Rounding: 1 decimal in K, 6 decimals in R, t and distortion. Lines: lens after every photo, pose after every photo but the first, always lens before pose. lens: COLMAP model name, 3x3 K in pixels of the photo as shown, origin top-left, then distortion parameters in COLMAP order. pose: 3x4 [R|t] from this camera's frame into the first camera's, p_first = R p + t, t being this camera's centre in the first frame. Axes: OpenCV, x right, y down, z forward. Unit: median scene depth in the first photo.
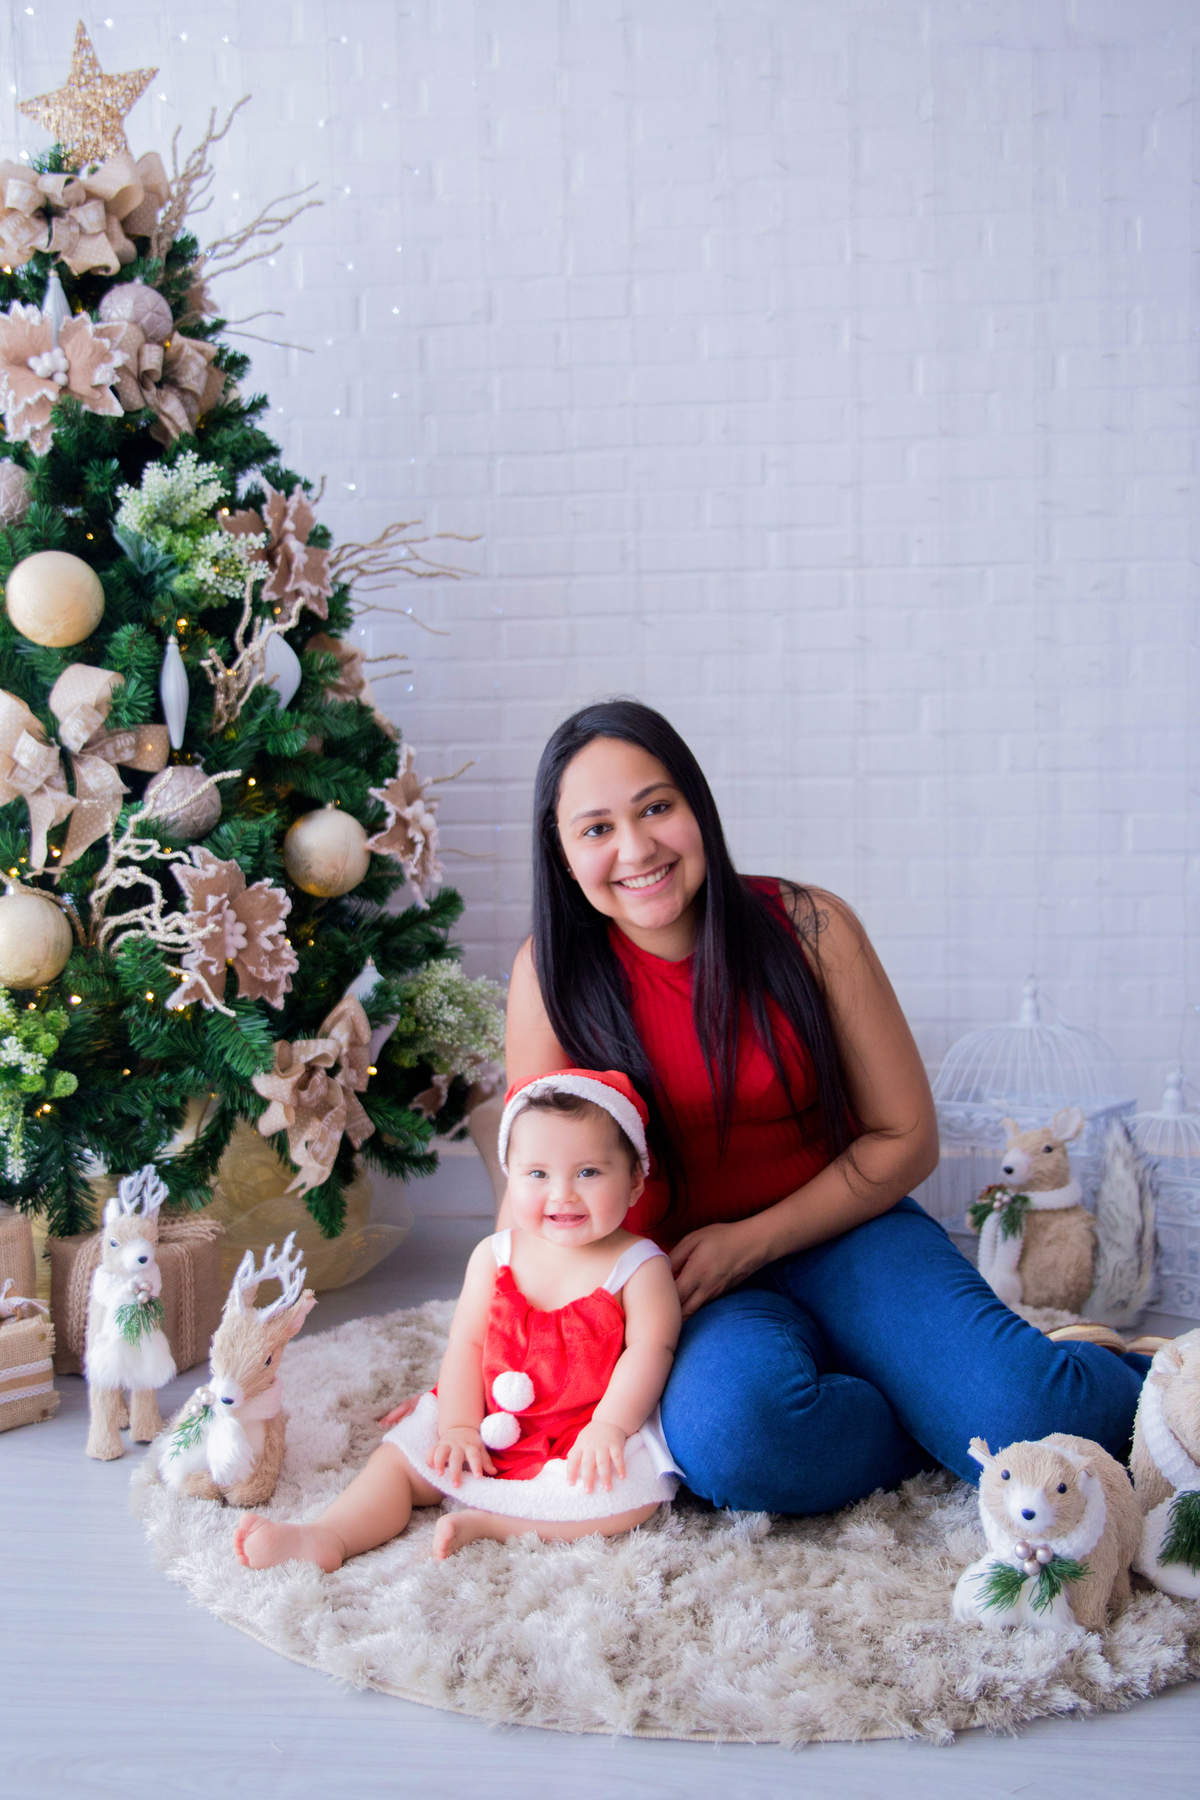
lens RADIAL K [[1815.4, 0, 578.1], [0, 1815.4, 939.6], [0, 0, 1]] dist [-0.048092, 0.000000]
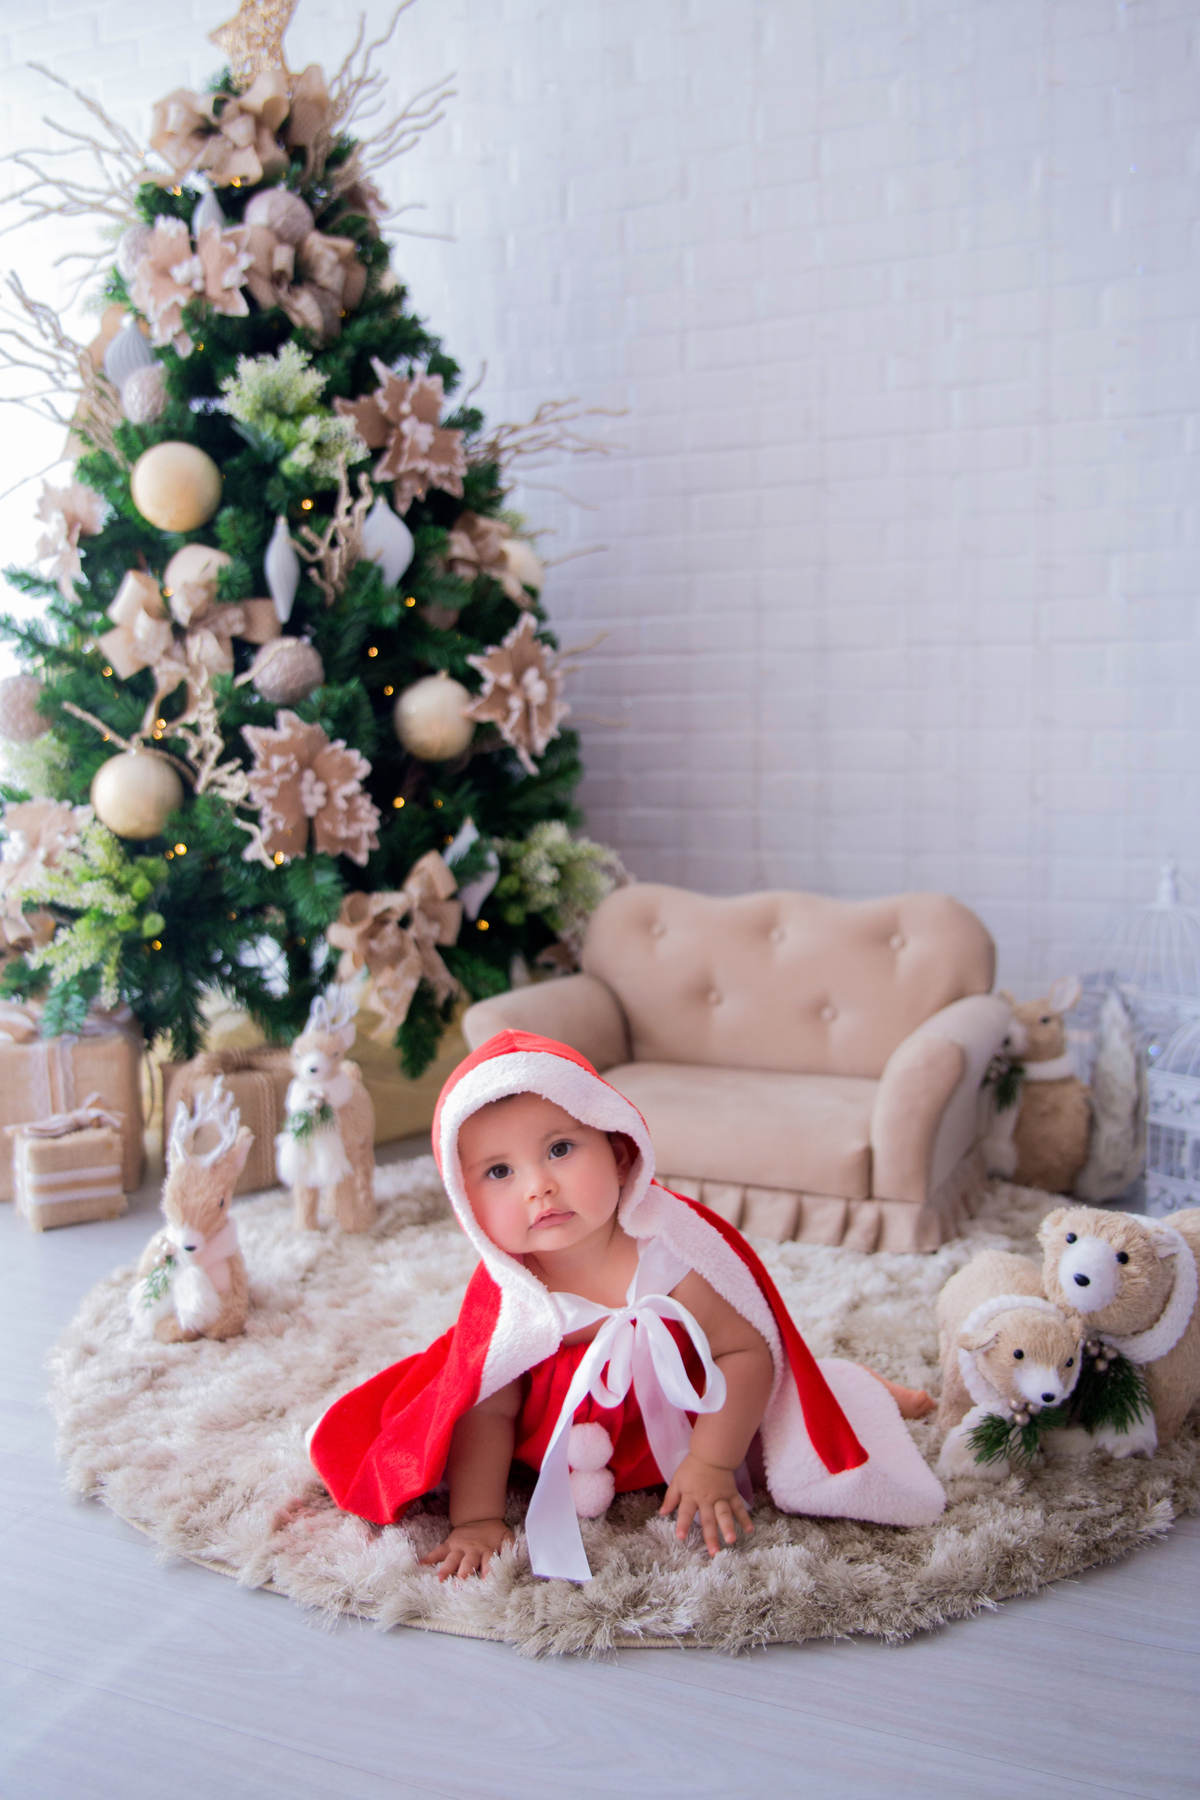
lens RADIAL K [[1613.7, 0, 569.6], [0, 1613.7, 909.7], [0, 0, 1]] dist [-0.060787, 0.036327]
pose [[0.939918, 0.043856, -0.338571, 0.269907], [-0.022180, 0.997464, 0.067630, -0.001972], [0.340678, -0.056057, 0.938507, 0.140848]]
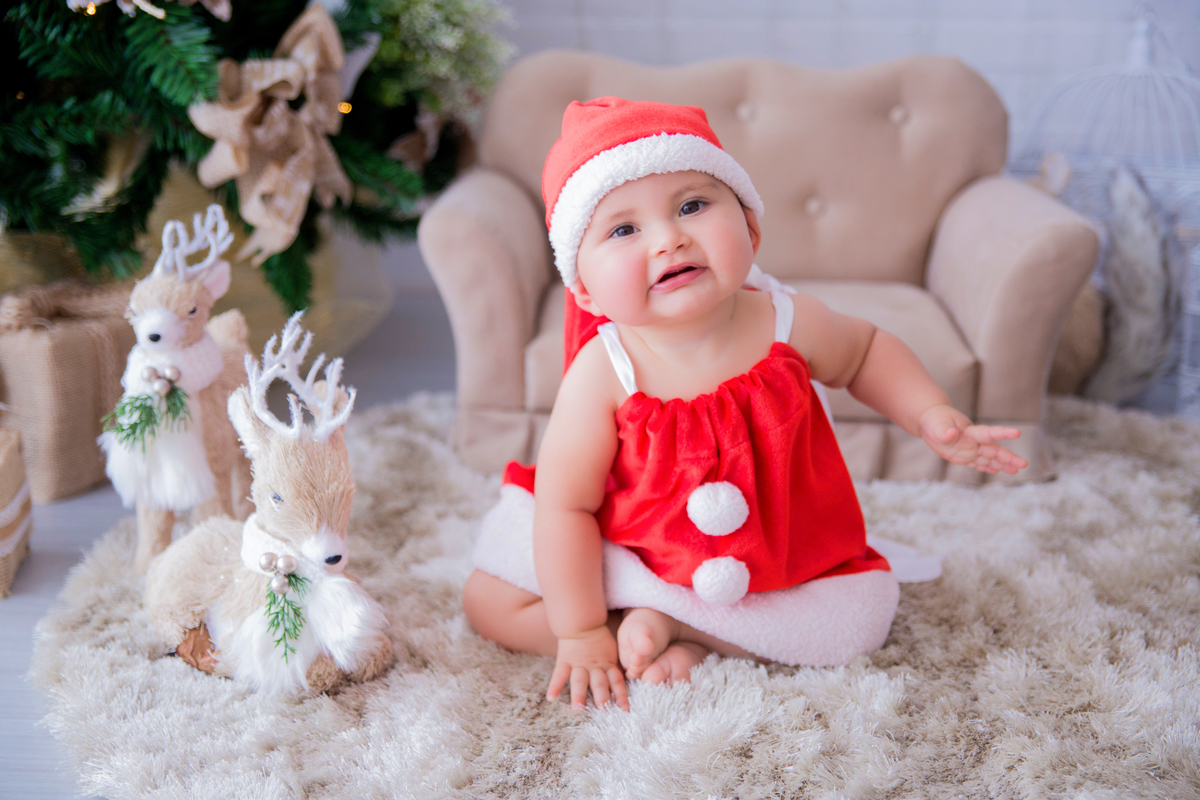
lens RADIAL K [[1706.2, 0, 592.2], [0, 1706.2, 408.8], [0, 0, 1]] dist [0.096412, 0.000000]
pose [[0.998804, 0.016546, 0.046014, -0.040077], [-0.026303, 0.975073, 0.220319, 0.034061], [-0.041222, -0.221266, 0.974342, 0.248349]]
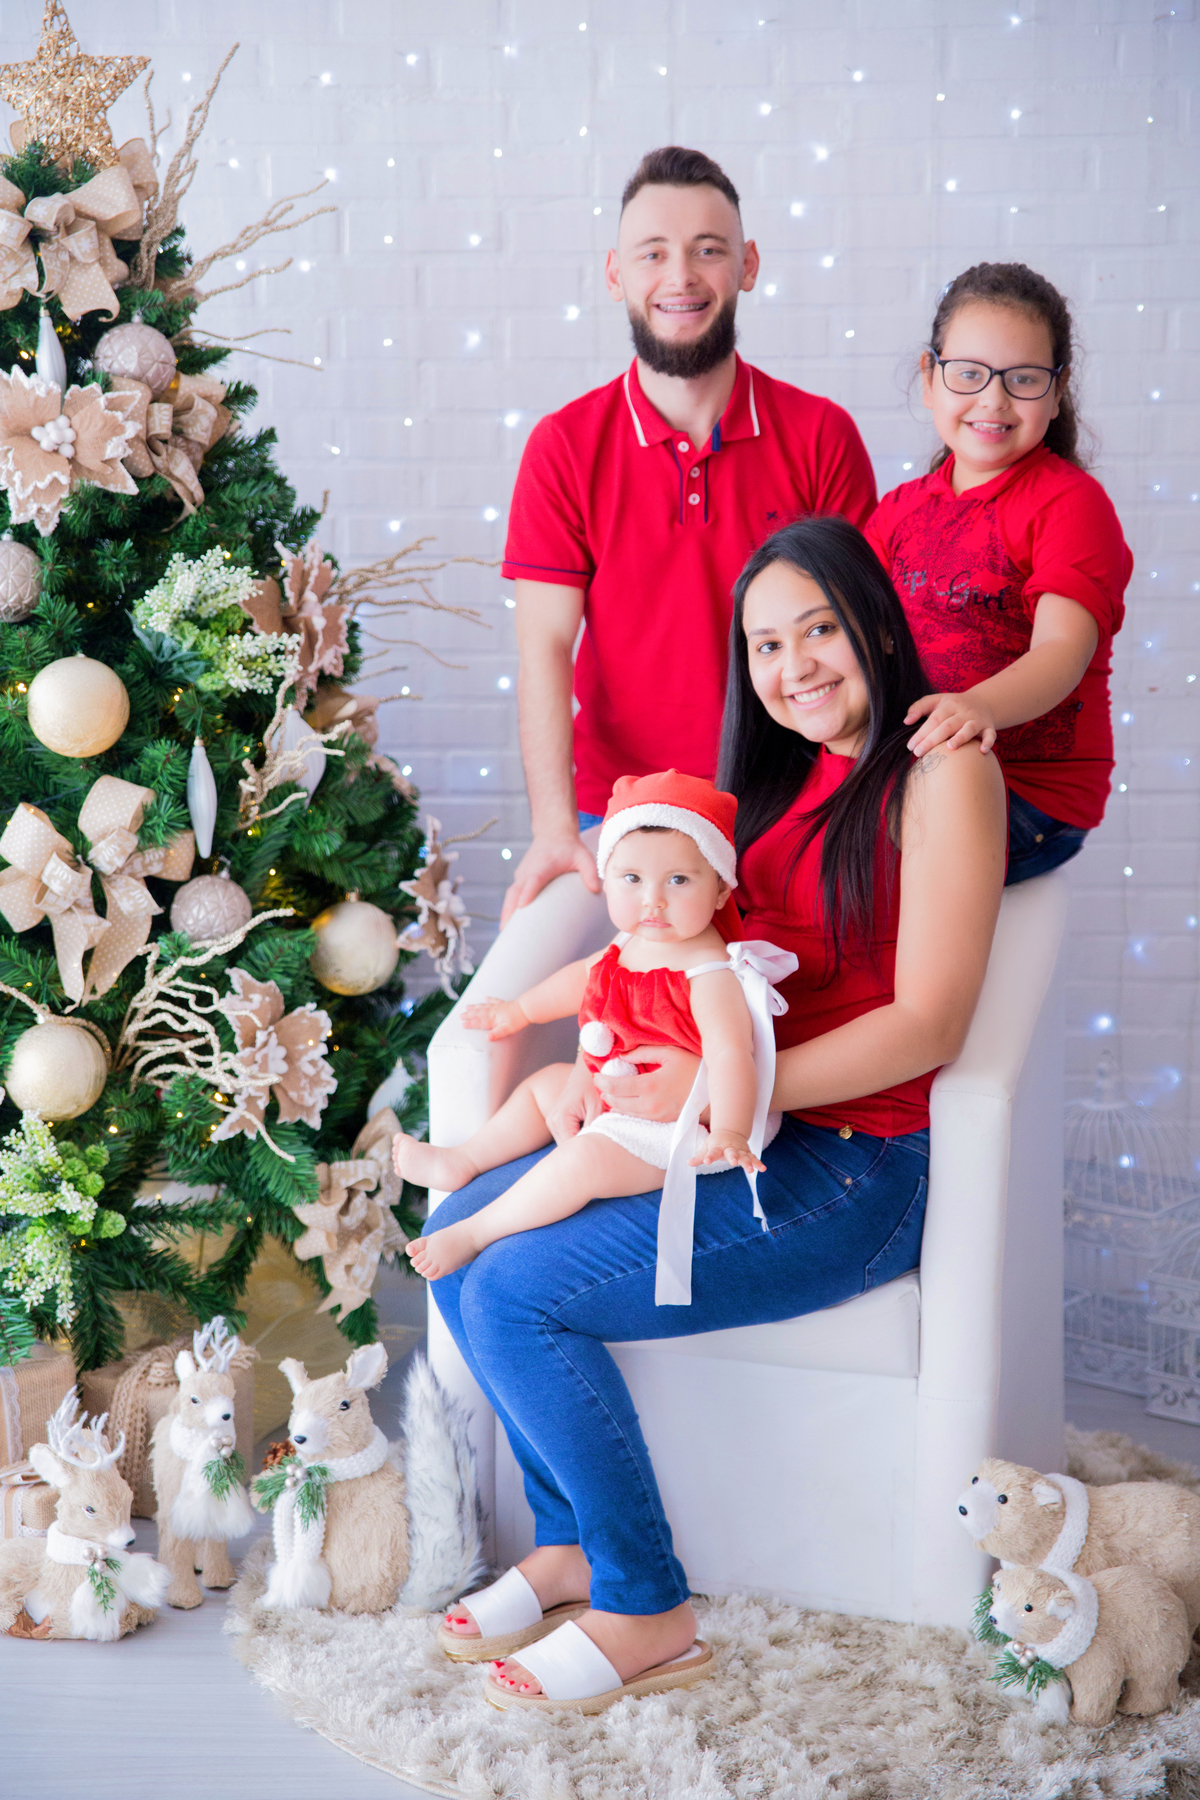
lens RADIAL K [[3222.3, 0, 597.1], [0, 3222.3, 921.9], [0, 0, 1]] dist [0.212195, 0.000000]
pose [[0.998820, 0.001548, 0.048546, -0.097227], [-0.007432, 0.992592, 0.121272, -0.274512], [-0.047999, -0.121489, 0.991432, -0.681581]]
